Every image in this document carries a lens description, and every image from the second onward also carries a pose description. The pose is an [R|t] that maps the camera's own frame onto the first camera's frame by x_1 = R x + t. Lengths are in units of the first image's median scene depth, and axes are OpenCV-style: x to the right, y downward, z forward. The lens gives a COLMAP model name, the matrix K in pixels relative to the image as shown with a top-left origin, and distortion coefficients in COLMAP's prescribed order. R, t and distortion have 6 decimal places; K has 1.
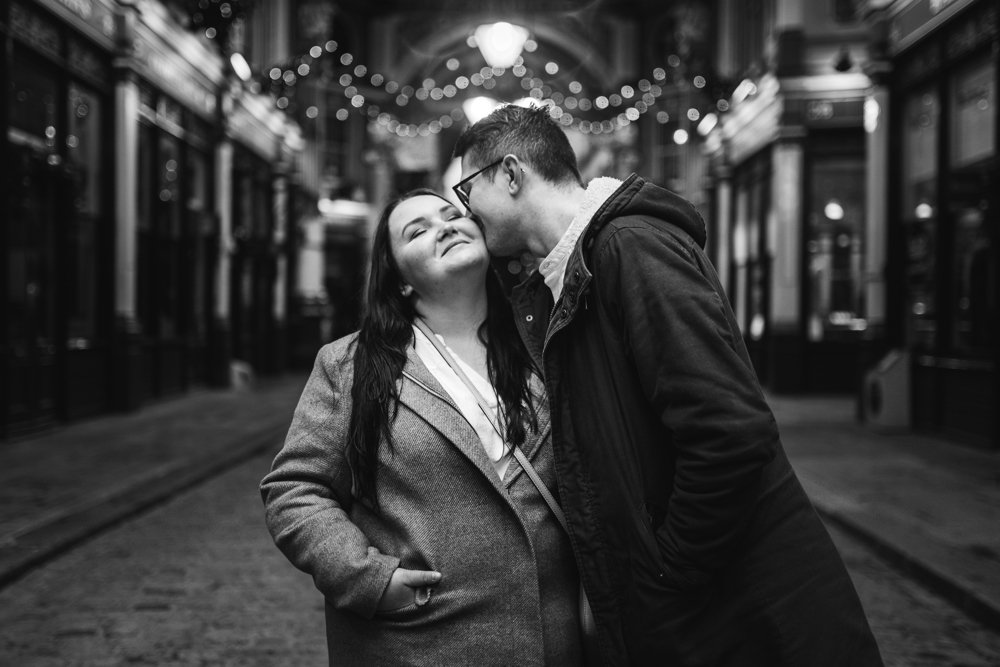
lens RADIAL K [[965.6, 0, 500.0], [0, 965.6, 333.5], [0, 0, 1]] dist [-0.027042, -0.001669]
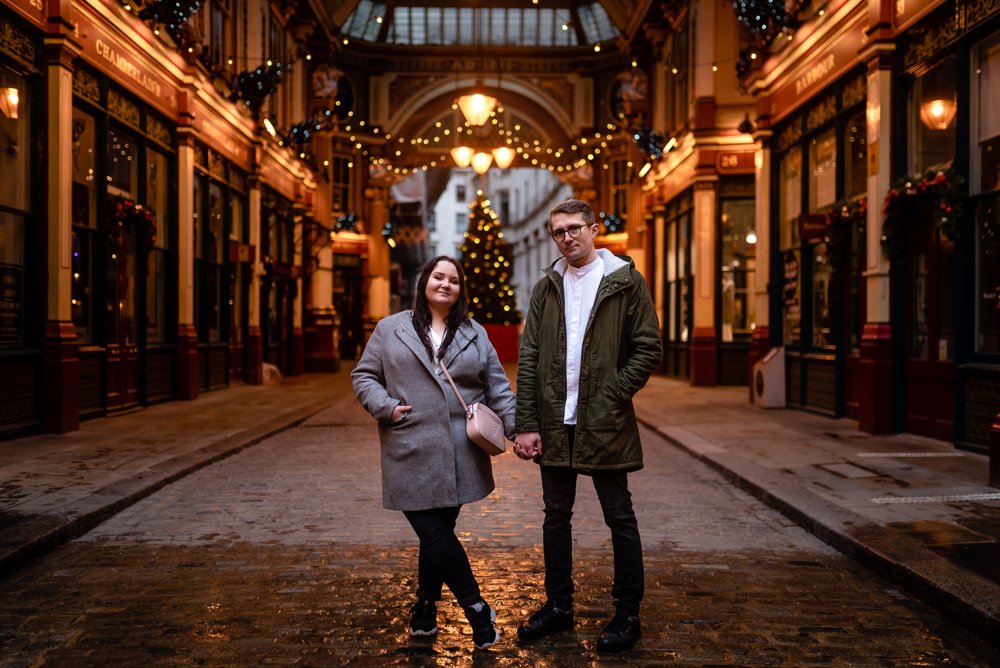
lens RADIAL K [[965.6, 0, 500.0], [0, 965.6, 334.0], [0, 0, 1]] dist [-0.027042, -0.001669]
pose [[0.999902, -0.005571, 0.012839, 0.014118], [0.005791, 0.999836, -0.017143, 0.016851], [-0.012741, 0.017216, 0.999771, -0.274059]]
